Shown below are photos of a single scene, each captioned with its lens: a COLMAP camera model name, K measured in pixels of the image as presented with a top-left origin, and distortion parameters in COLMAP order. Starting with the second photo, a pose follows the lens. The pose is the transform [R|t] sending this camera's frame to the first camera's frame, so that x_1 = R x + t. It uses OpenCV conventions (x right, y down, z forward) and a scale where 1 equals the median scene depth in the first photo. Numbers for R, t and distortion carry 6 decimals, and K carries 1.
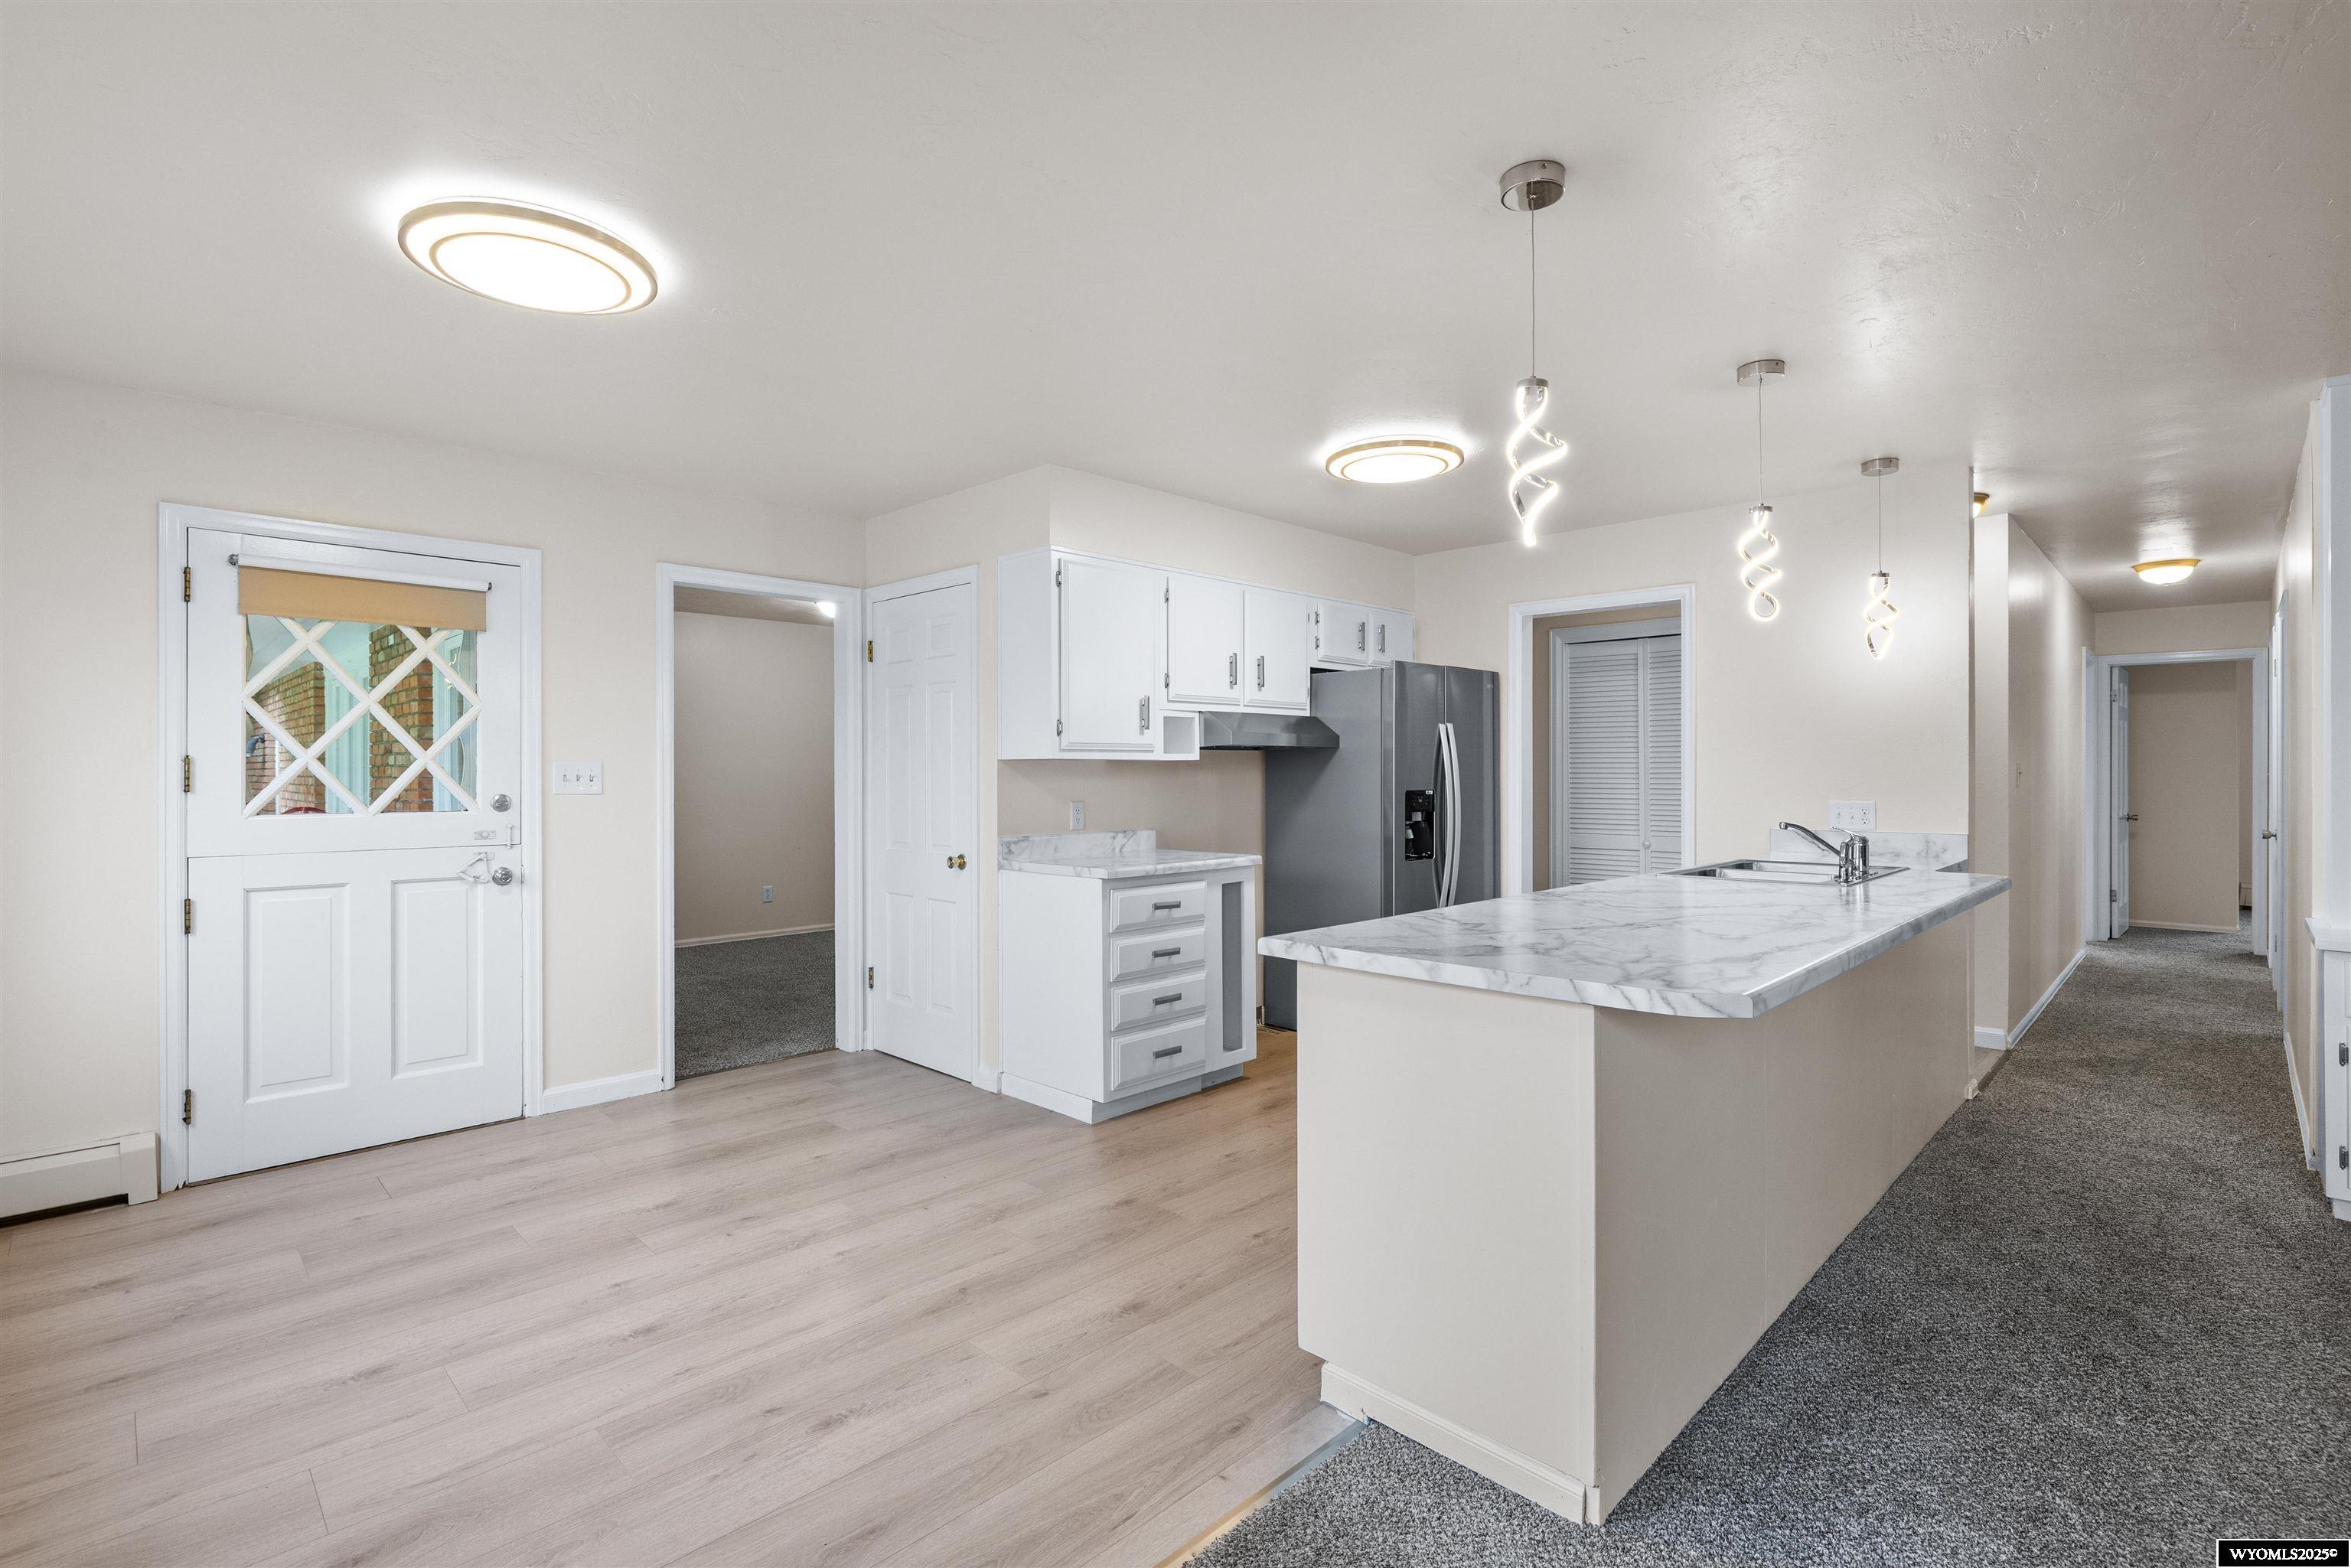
lens RADIAL K [[1079.9, 0, 1164.1], [0, 1079.9, 769.9], [0, 0, 1]] dist [-0.002018, 0.000895]
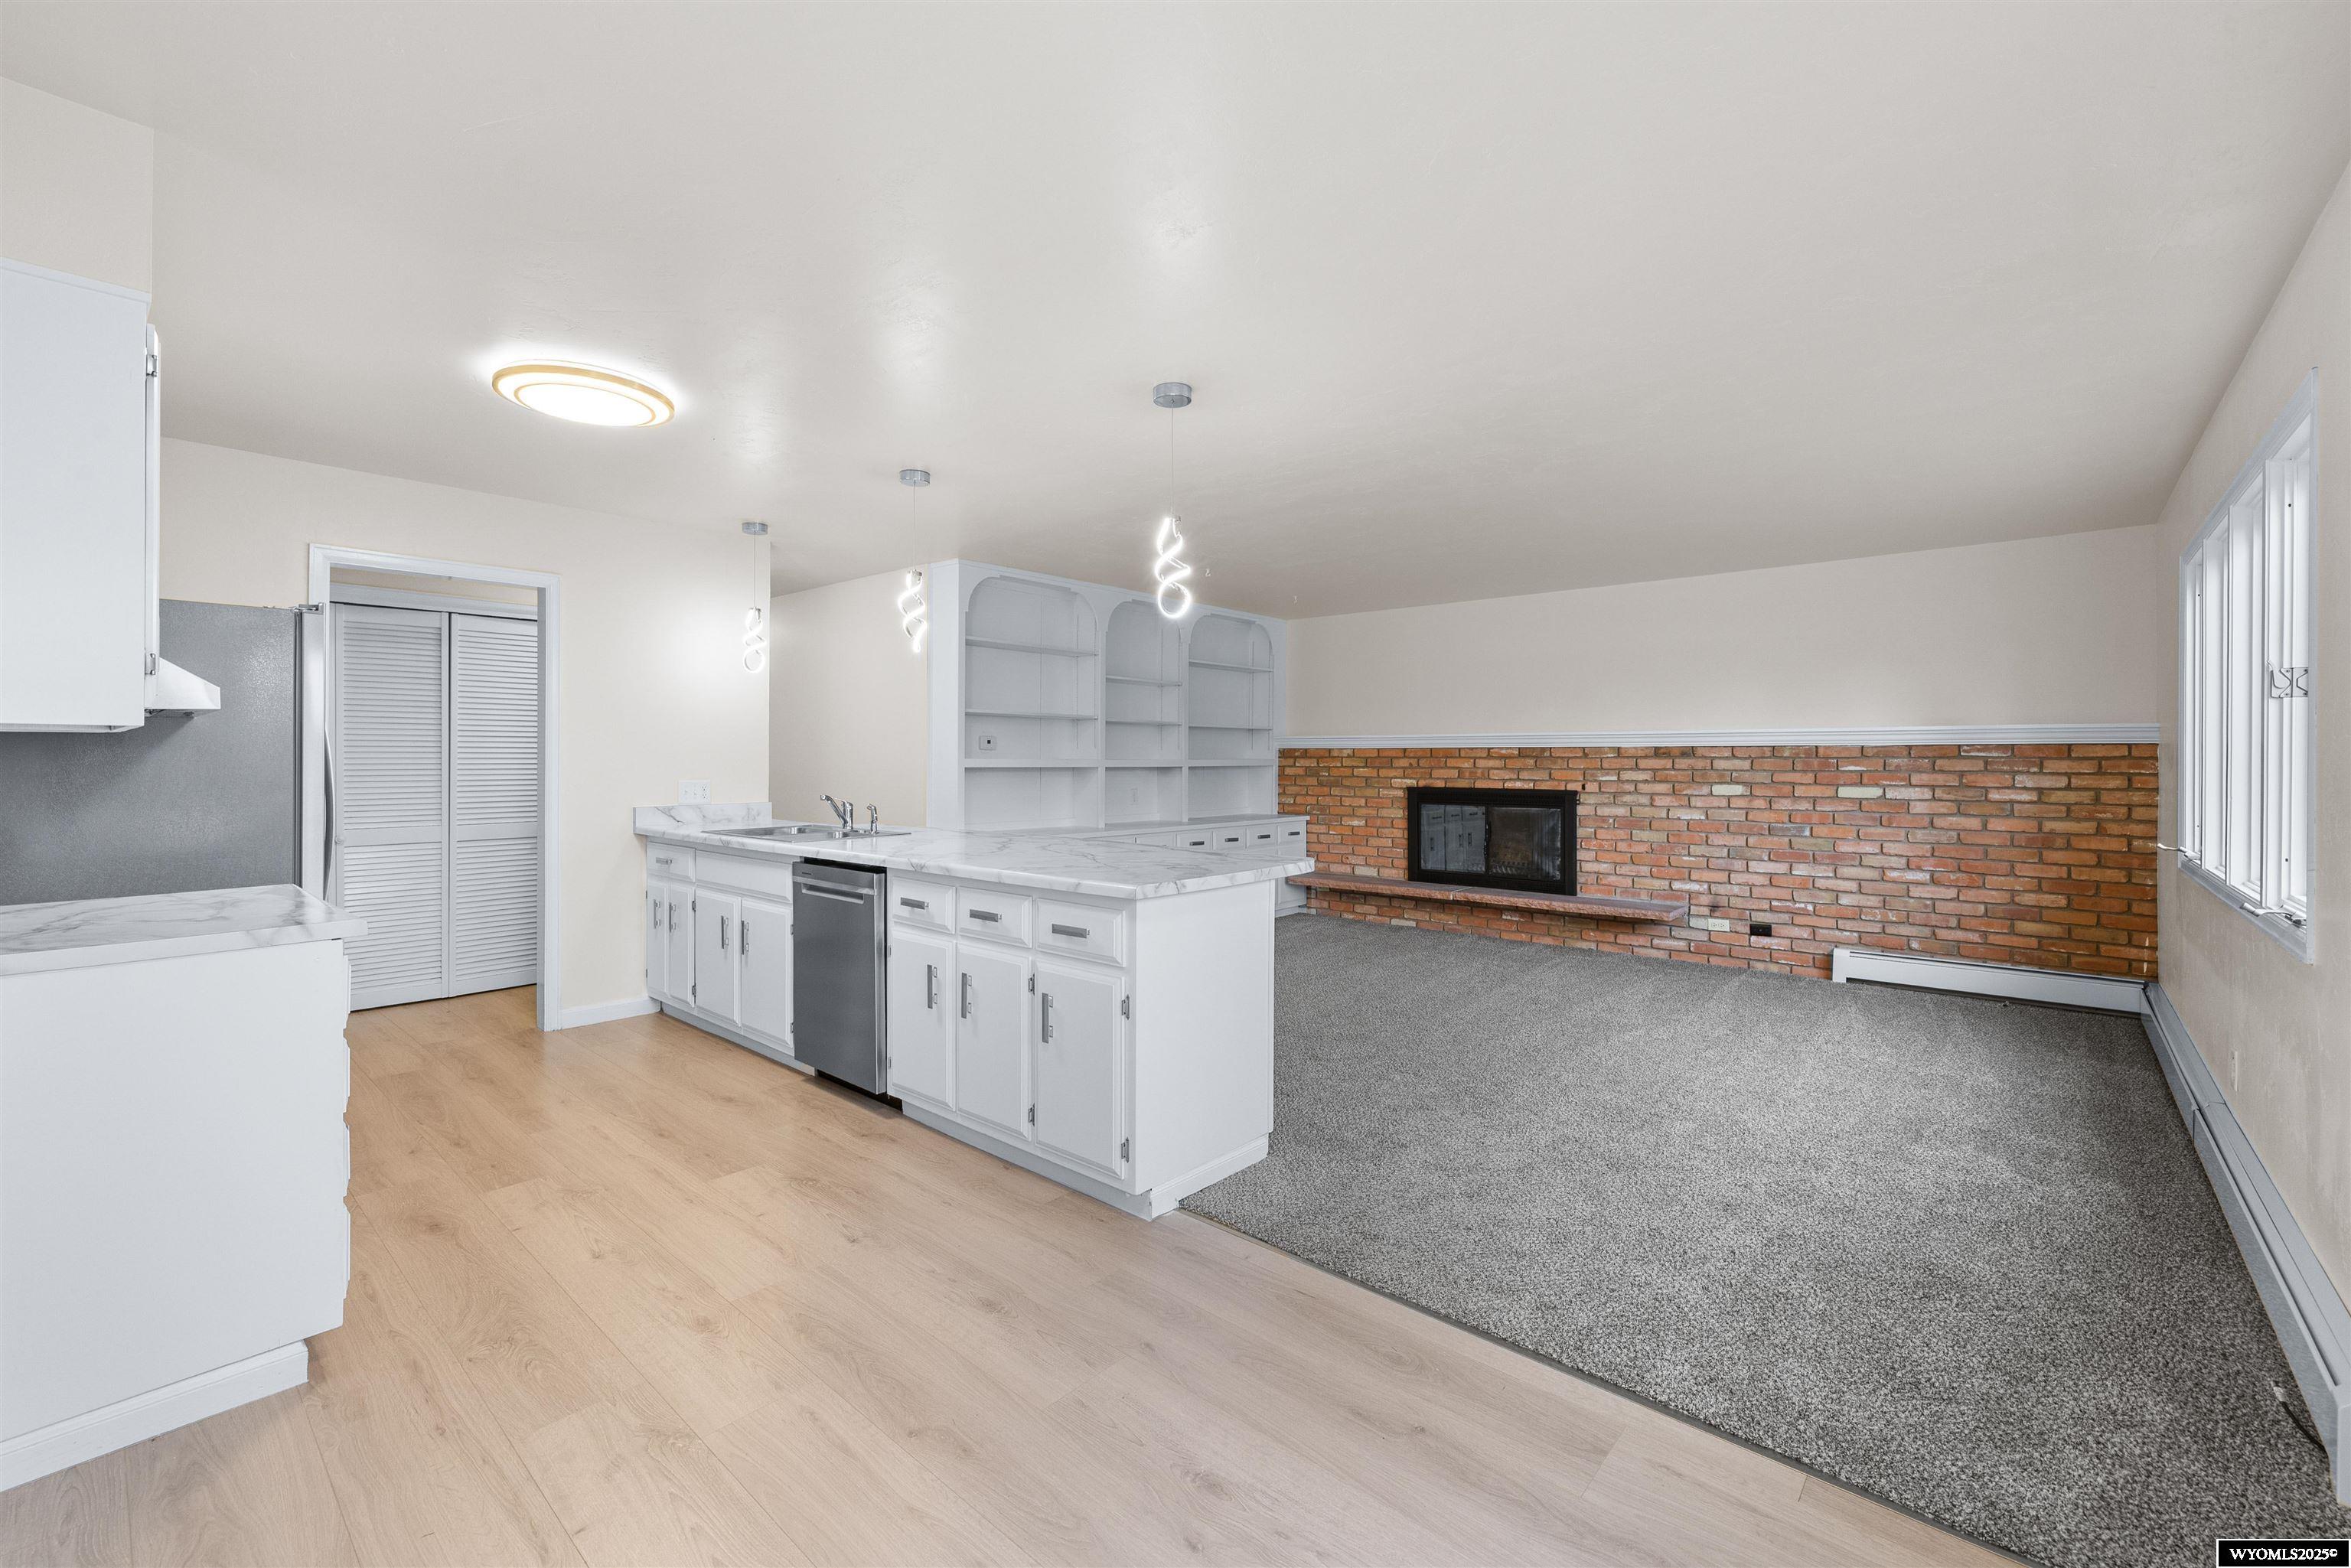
lens RADIAL K [[975.3, 0, 1176.8], [0, 975.3, 760.7], [0, 0, 1]] dist [0.001079, 0.000298]
pose [[-0.067557, 0.000207, 0.997715, -1.041147], [-0.004515, 0.999990, -0.000513, 0.009018], [-0.997705, -0.004539, -0.067556, 1.017452]]
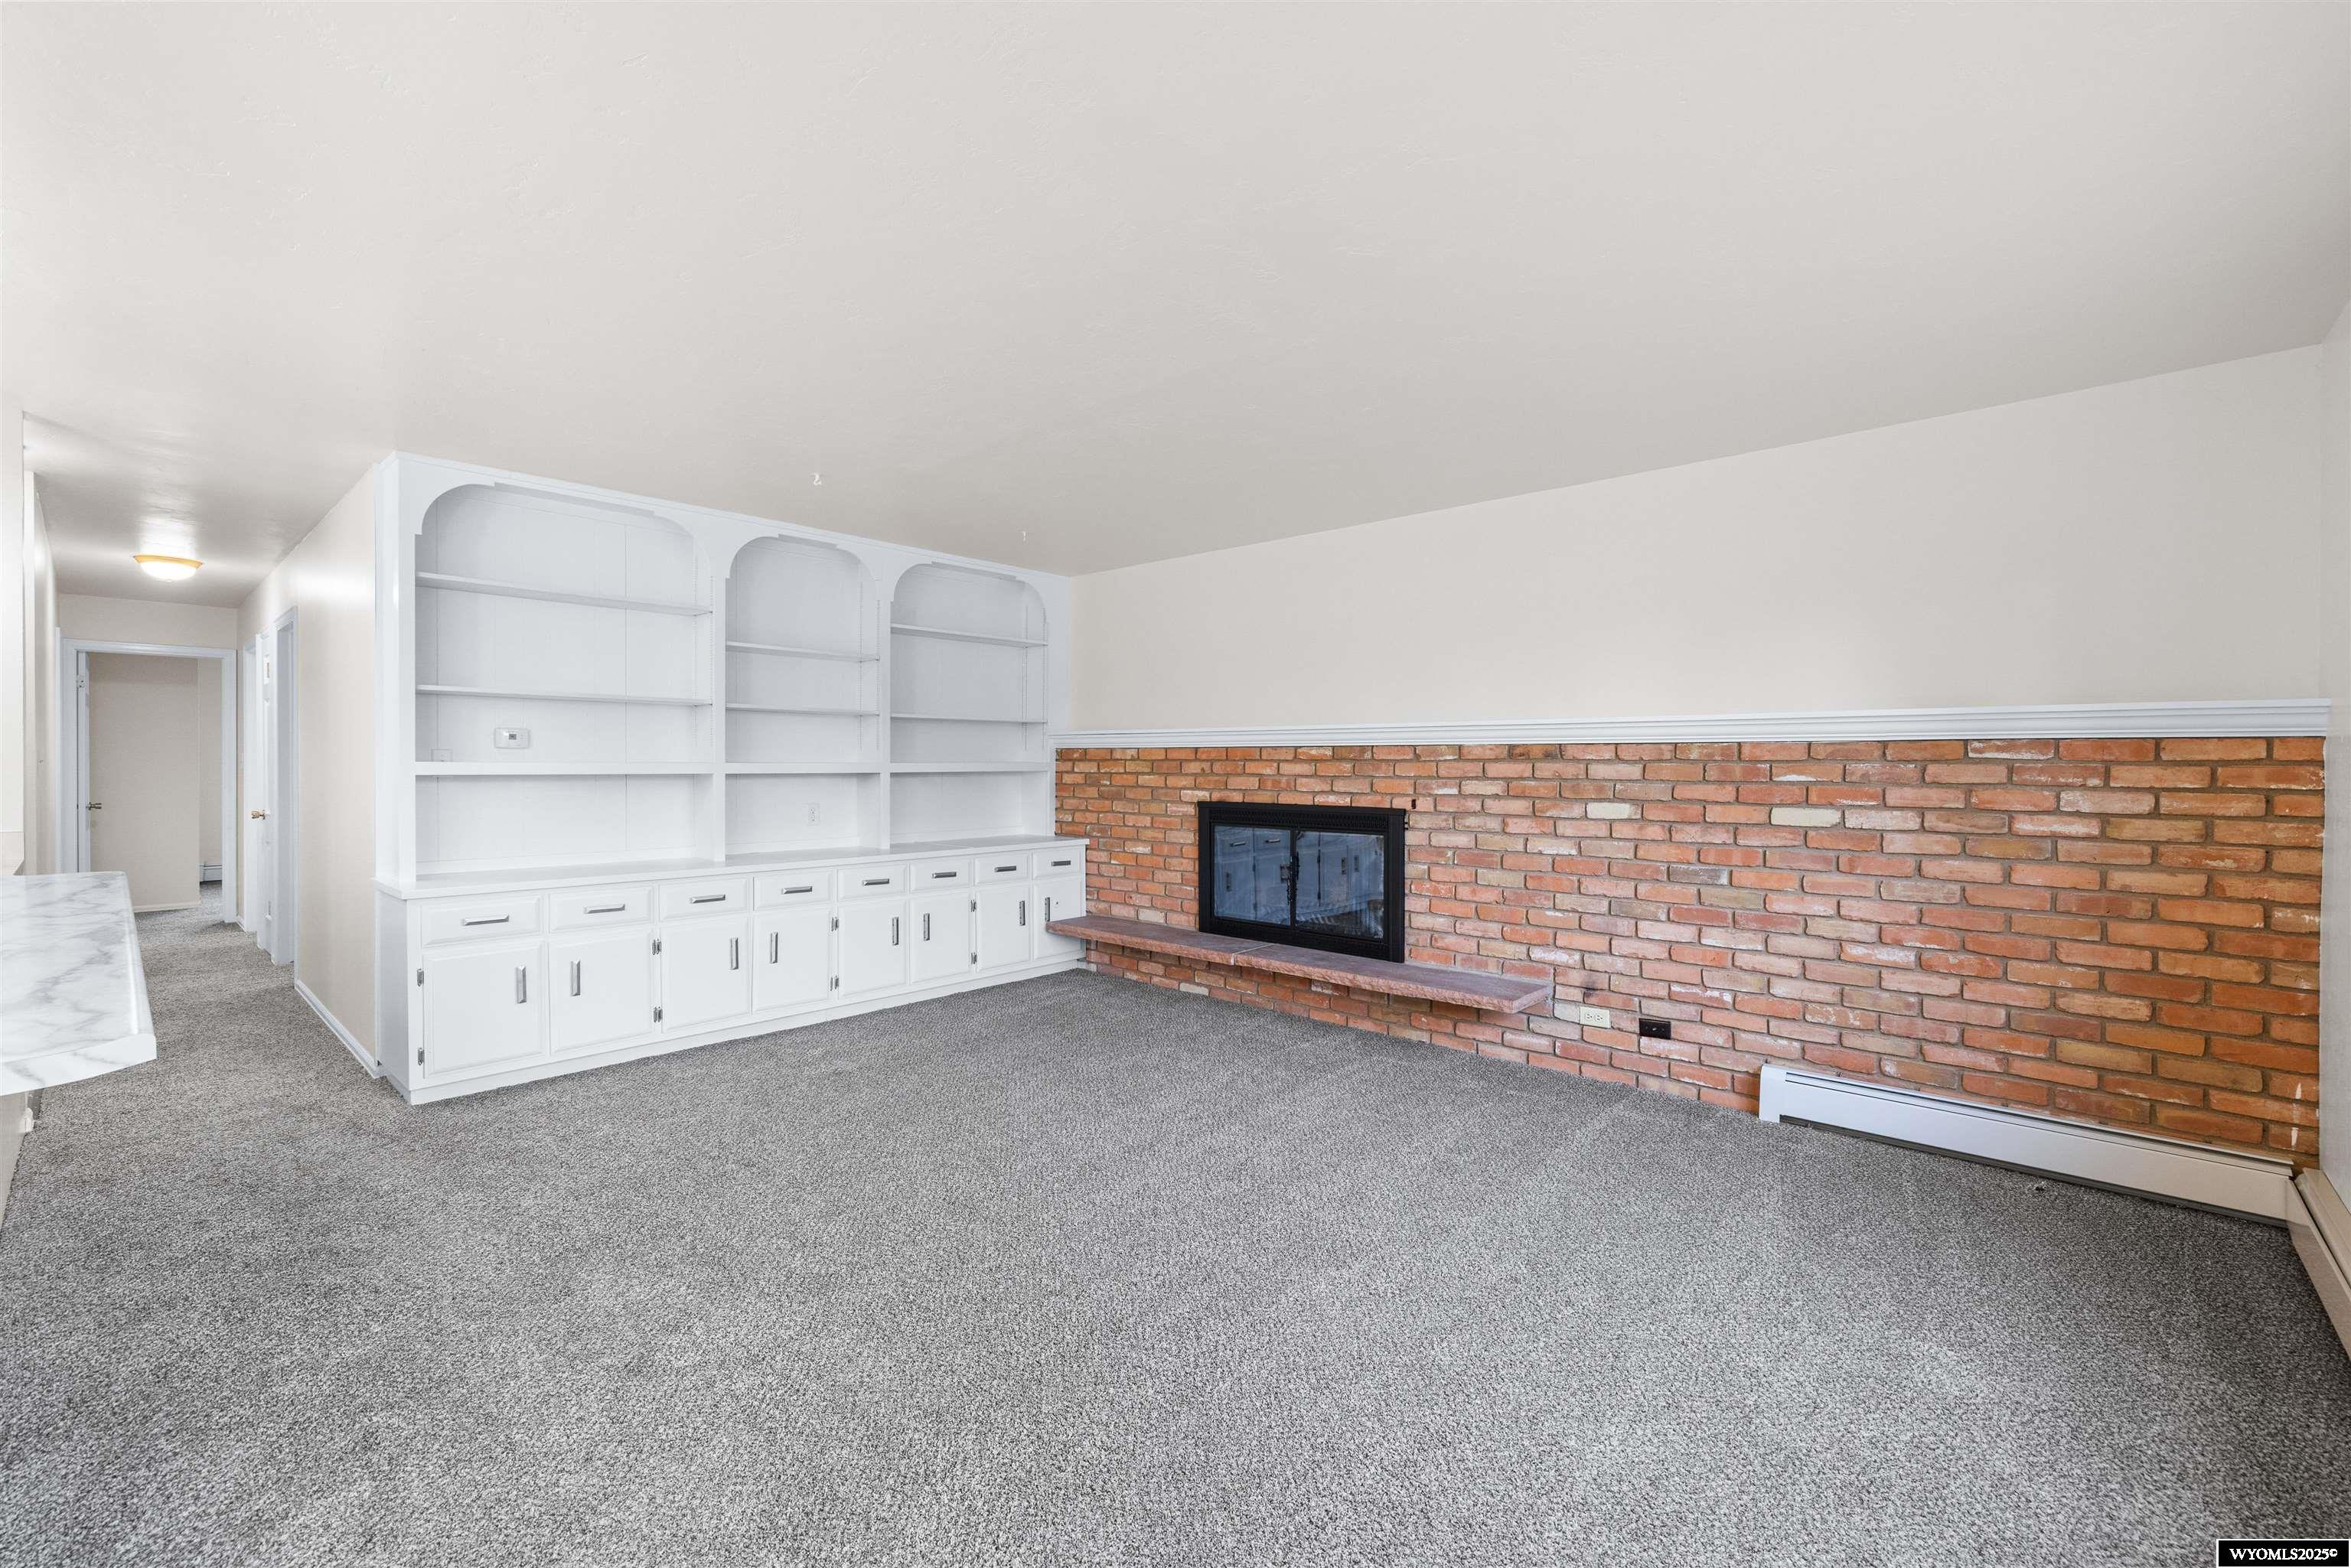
lens RADIAL K [[975.3, 0, 1180.8], [0, 975.3, 774.1], [0, 0, 1]] dist [0.001079, 0.000298]
pose [[-0.051215, -0.011182, 0.998625, -0.116171], [-0.005105, 0.999927, 0.010935, 0.000299], [-0.998675, -0.004538, -0.051268, 0.128152]]
